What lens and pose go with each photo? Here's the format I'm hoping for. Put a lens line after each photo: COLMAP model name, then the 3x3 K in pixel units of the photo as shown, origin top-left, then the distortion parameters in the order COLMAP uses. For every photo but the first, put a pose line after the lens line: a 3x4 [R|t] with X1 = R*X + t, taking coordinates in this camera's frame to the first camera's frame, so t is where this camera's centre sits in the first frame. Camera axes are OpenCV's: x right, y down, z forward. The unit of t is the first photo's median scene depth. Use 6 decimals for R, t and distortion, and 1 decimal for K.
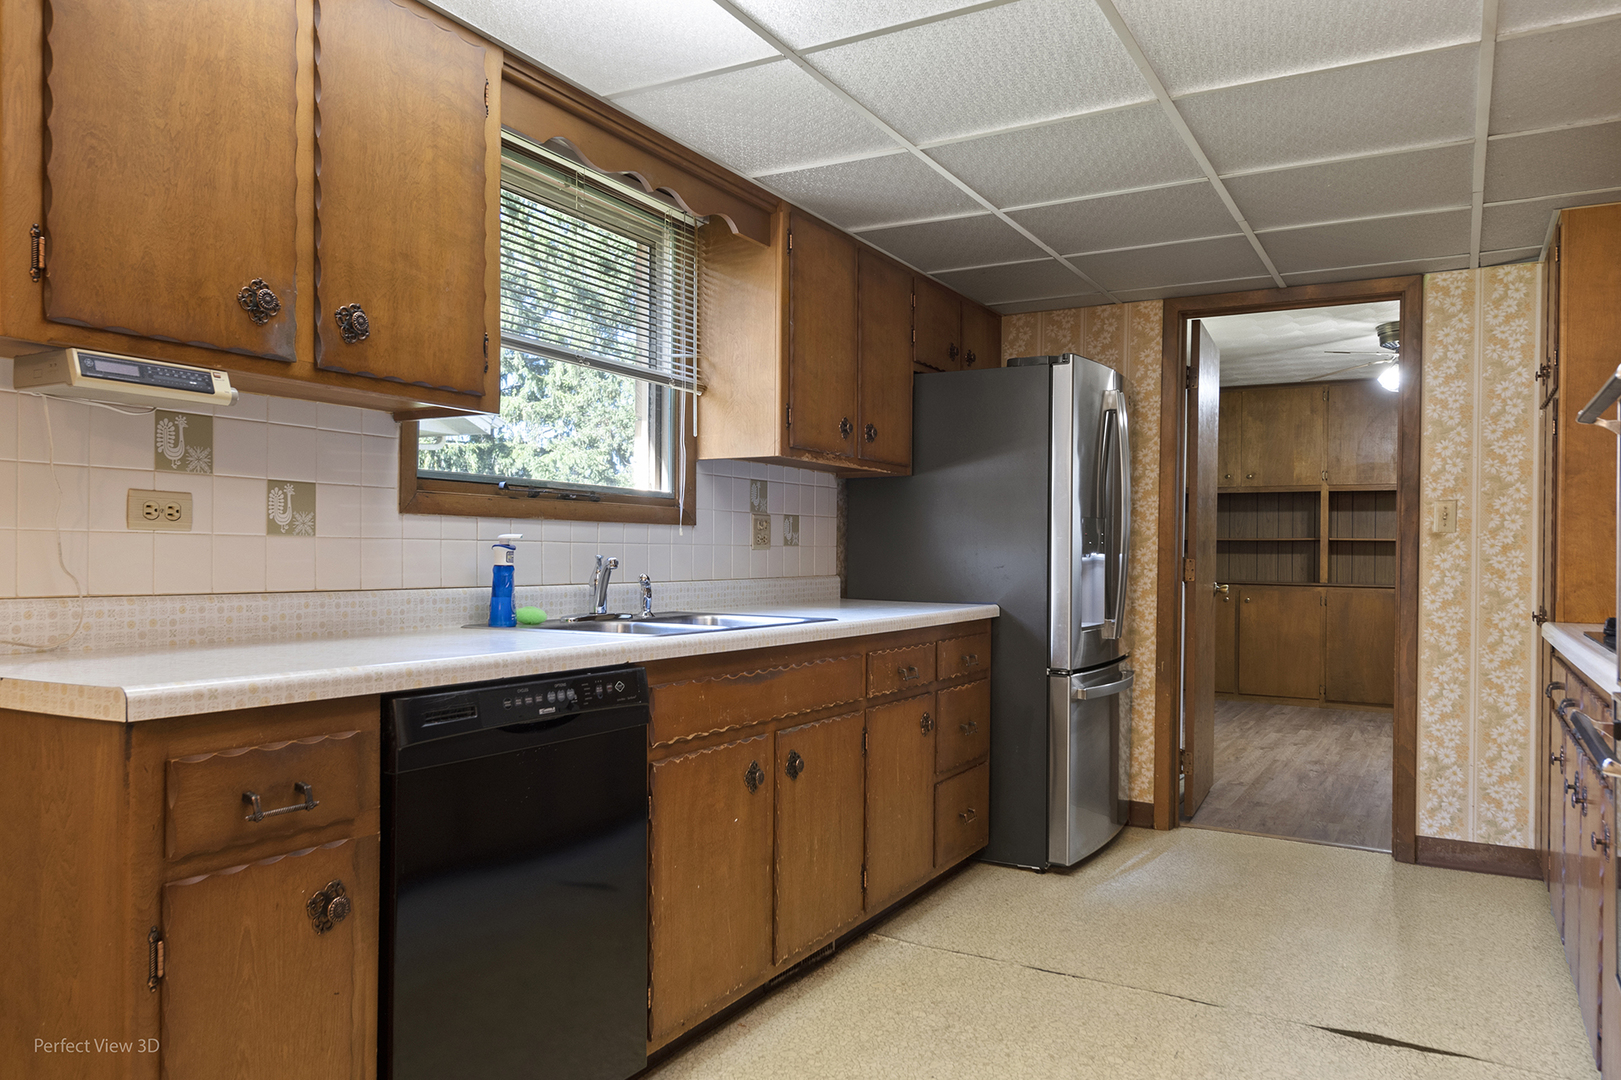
lens RADIAL K [[1103.9, 0, 800.4], [0, 1103.9, 547.5], [0, 0, 1]] dist [0.072607, 0.001293]
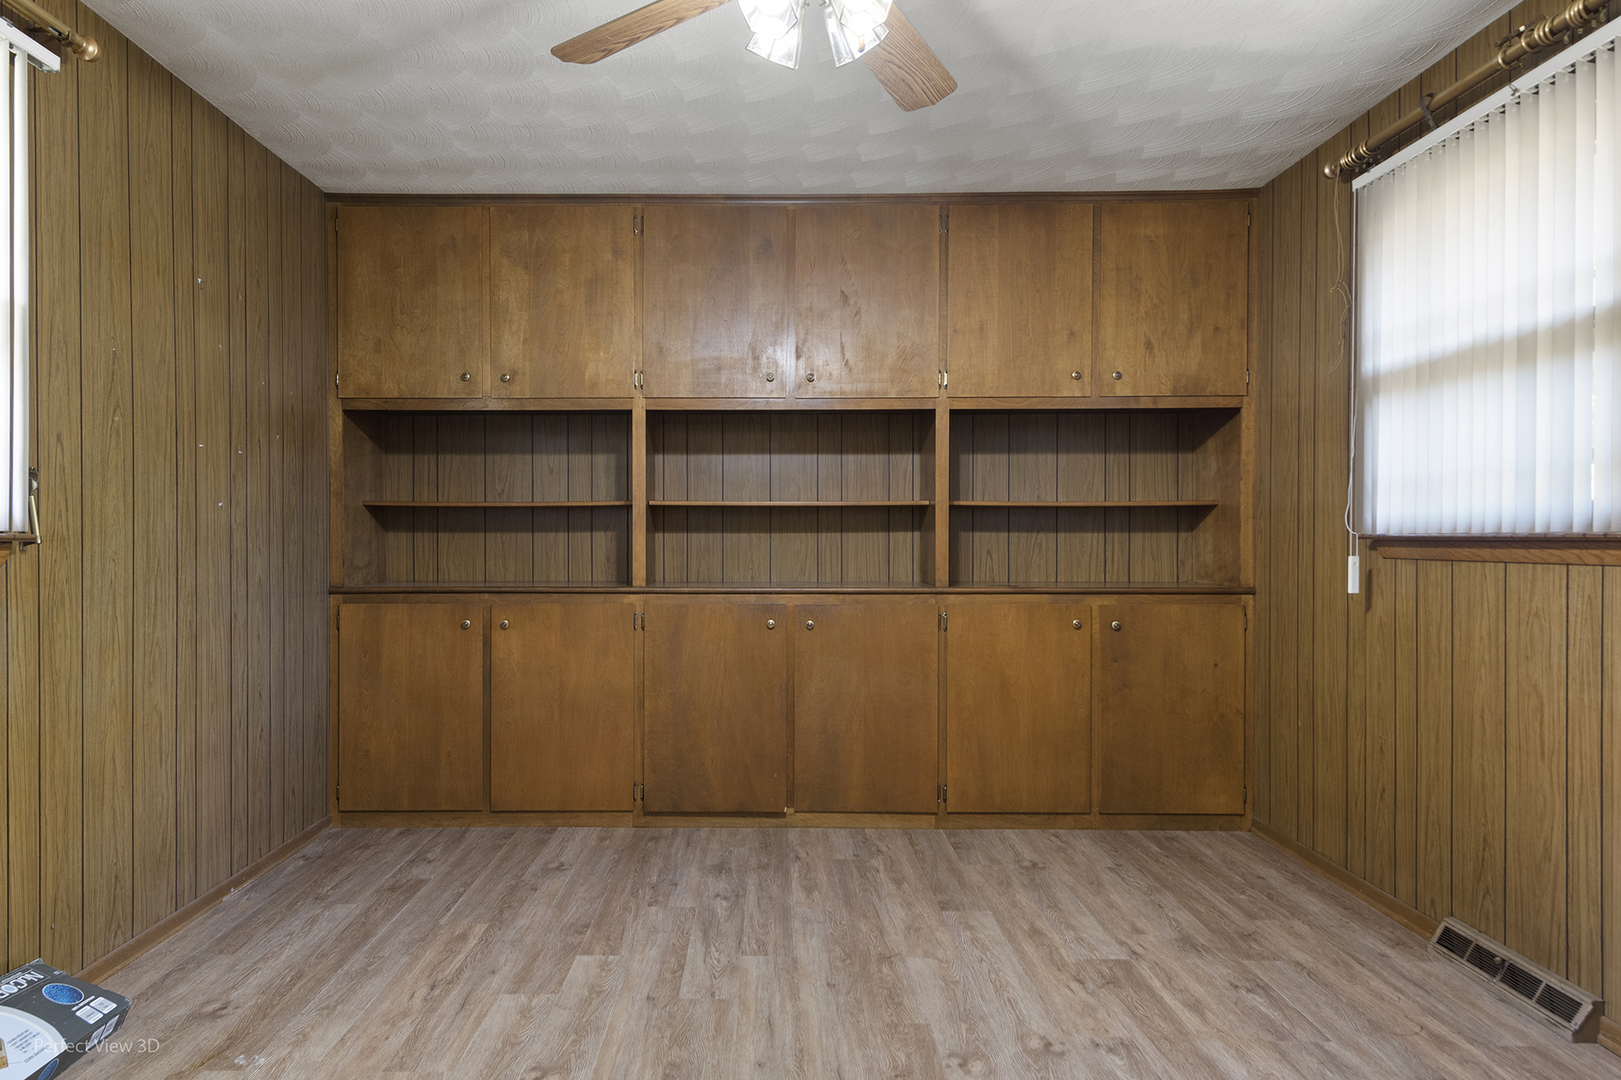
lens RADIAL K [[1033.7, 0, 806.6], [0, 1033.7, 540.9], [0, 0, 1]] dist [-0.004647, -0.000151]
pose [[0.844018, -0.013106, 0.536154, 0.269109], [0.007938, 0.999897, 0.011947, 0.005277], [-0.536256, -0.005827, 0.844035, 0.541427]]
